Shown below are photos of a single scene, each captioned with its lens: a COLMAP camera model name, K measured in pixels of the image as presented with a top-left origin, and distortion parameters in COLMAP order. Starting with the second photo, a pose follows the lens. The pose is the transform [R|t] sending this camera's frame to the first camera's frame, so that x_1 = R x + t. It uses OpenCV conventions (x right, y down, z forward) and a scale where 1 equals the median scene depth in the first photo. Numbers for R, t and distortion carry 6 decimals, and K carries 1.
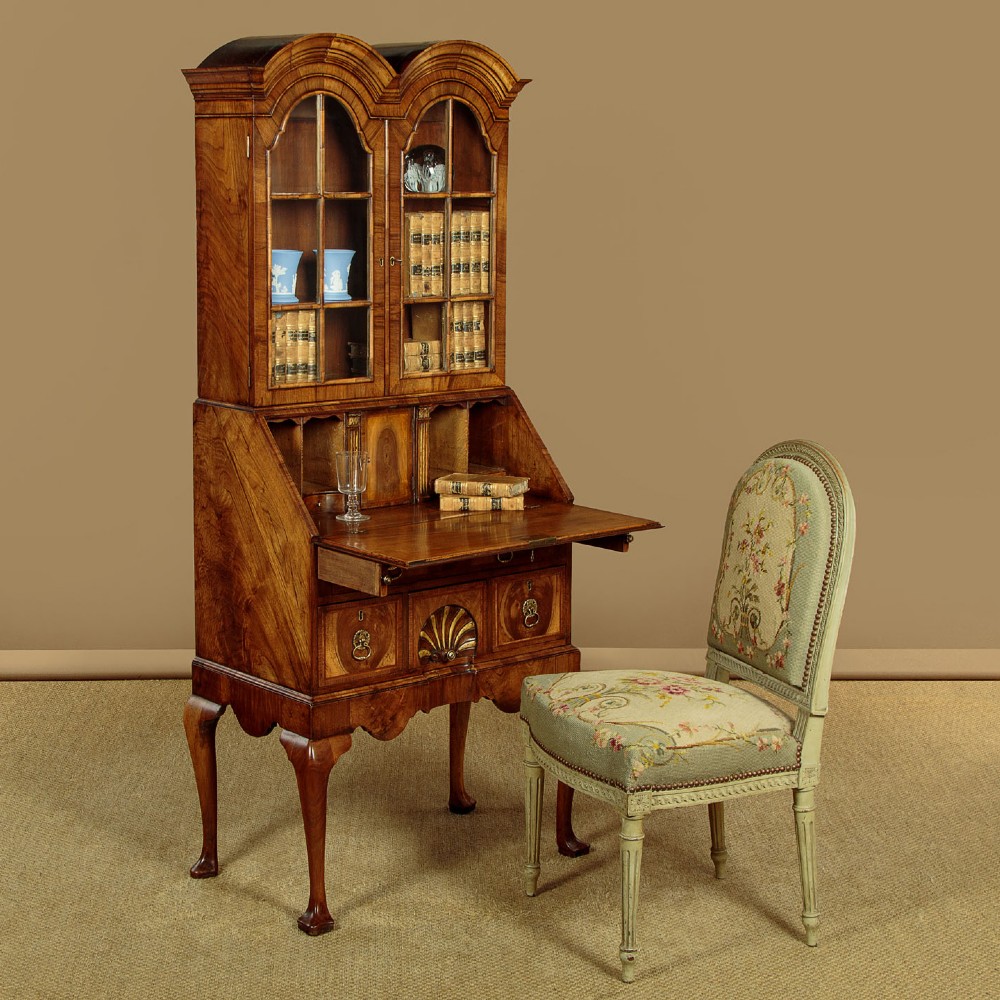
lens RADIAL K [[2026.1, 0, 458.9], [0, 2026.1, 520.1], [0, 0, 1]] dist [-0.037248, 0.000000]
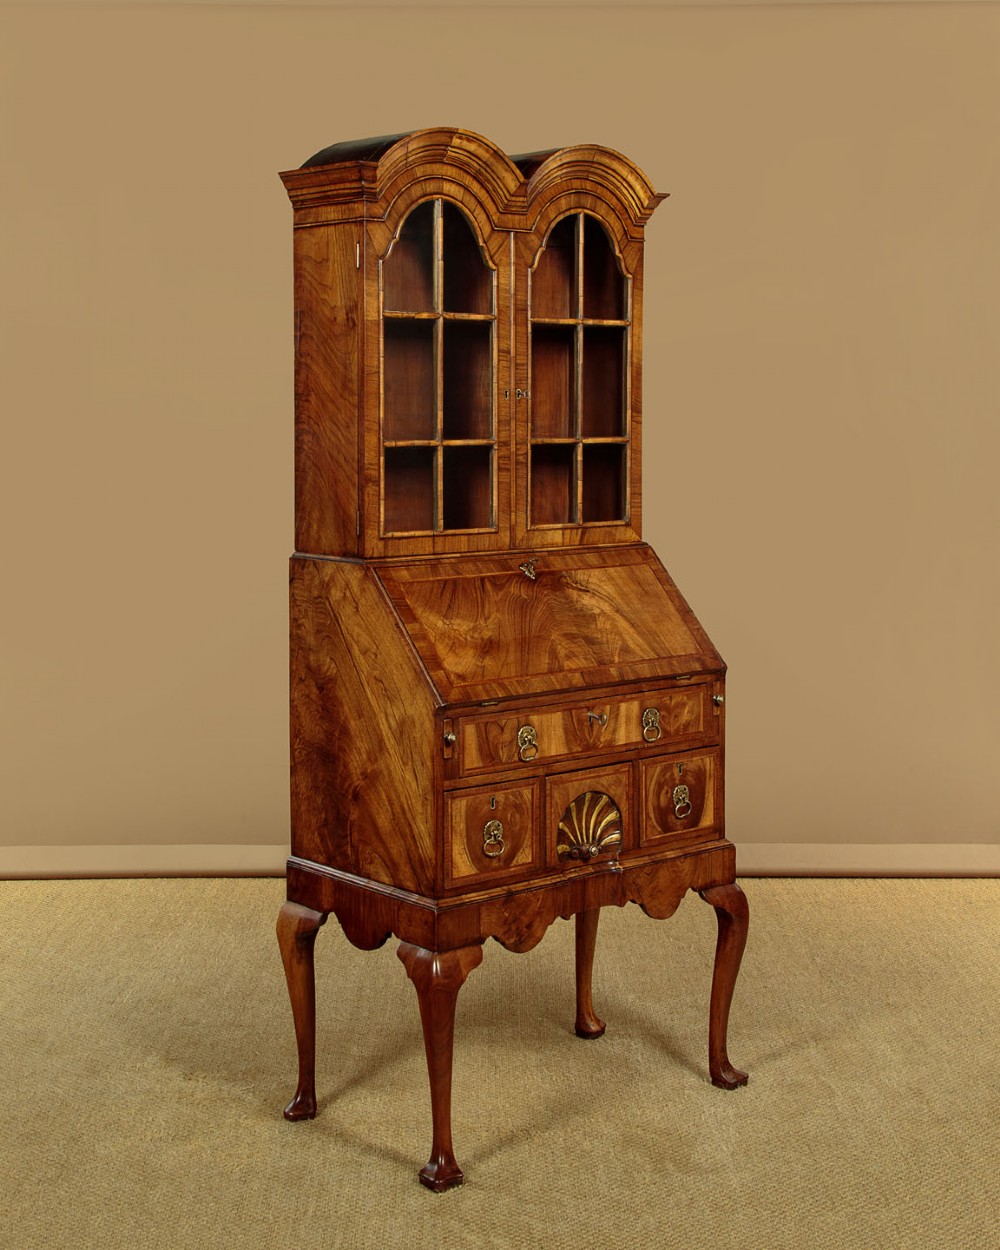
lens RADIAL K [[1914.1, 0, 483.9], [0, 1914.1, 563.8], [0, 0, 1]] dist [-0.047441, 0.000000]
pose [[0.999947, -0.009184, 0.004676, -0.053014], [0.009593, 0.995267, -0.096702, 0.024237], [-0.003765, 0.096742, 0.995302, 0.192549]]
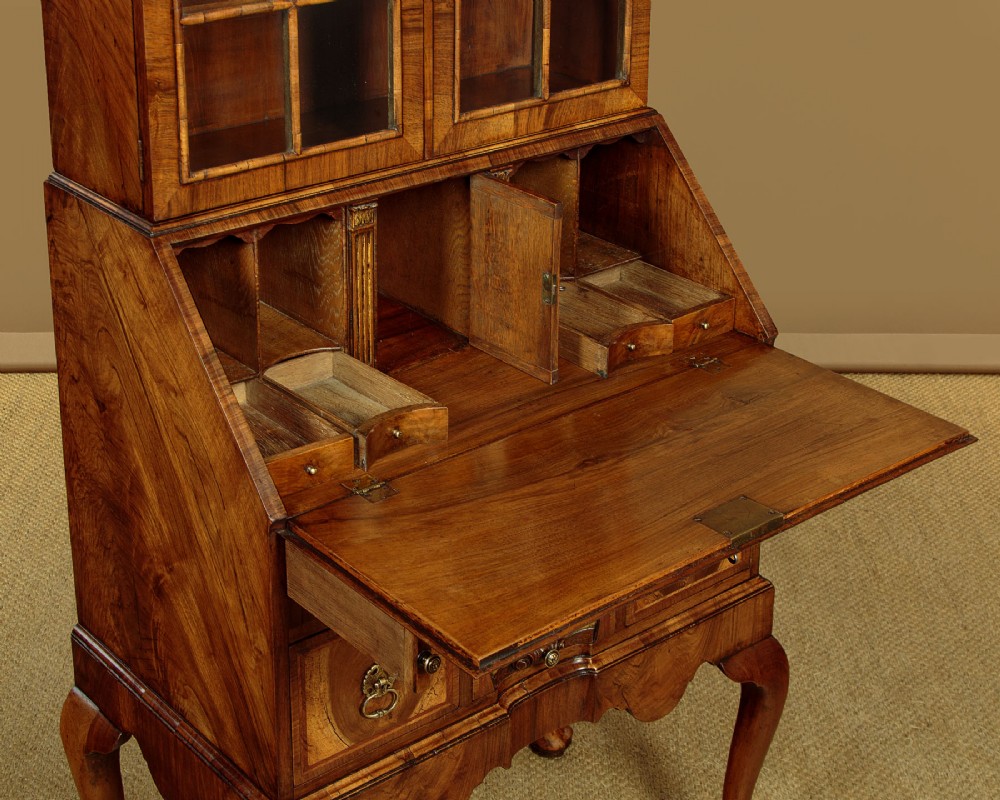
lens RADIAL K [[1802.6, 0, 546.2], [0, 1802.6, 221.3], [0, 0, 1]] dist [-0.000546, 0.000000]
pose [[0.999671, 0.003108, 0.025459, -0.017657], [-0.007321, 0.985917, 0.167074, -0.125378], [-0.024581, -0.167206, 0.985616, 0.558138]]
